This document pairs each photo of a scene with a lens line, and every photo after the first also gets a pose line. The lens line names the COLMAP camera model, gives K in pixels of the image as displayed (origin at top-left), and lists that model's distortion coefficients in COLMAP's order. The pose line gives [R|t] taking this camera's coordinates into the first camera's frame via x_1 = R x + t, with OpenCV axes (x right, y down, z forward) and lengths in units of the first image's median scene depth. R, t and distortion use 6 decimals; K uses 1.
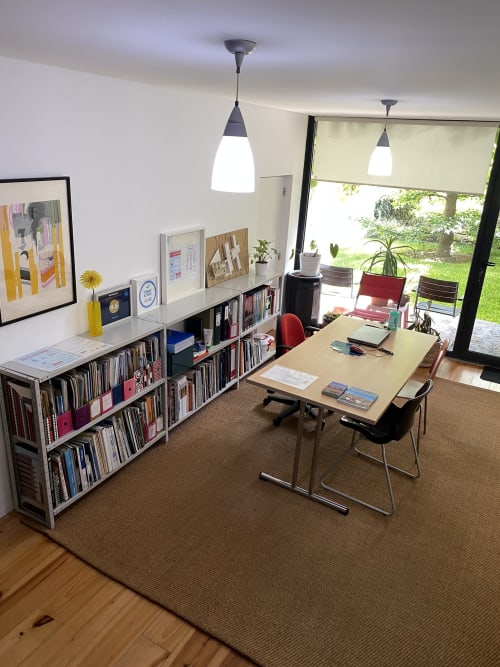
lens RADIAL K [[529.3, 0, 250.0], [0, 529.3, 333.5], [0, 0, 1]] dist [-0.006001, -0.002187]
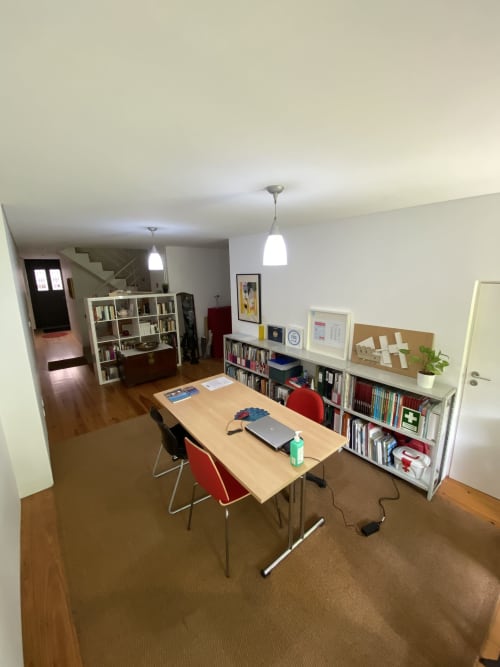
lens RADIAL K [[271.9, 0, 250.0], [0, 271.9, 333.5], [0, 0, 1]] dist [0.000402, 0.000004]
pose [[-0.383257, 0.148798, -0.911577, 0.765886], [-0.319442, 0.904680, 0.281976, -0.324222], [0.866643, 0.399265, -0.299193, 1.220593]]
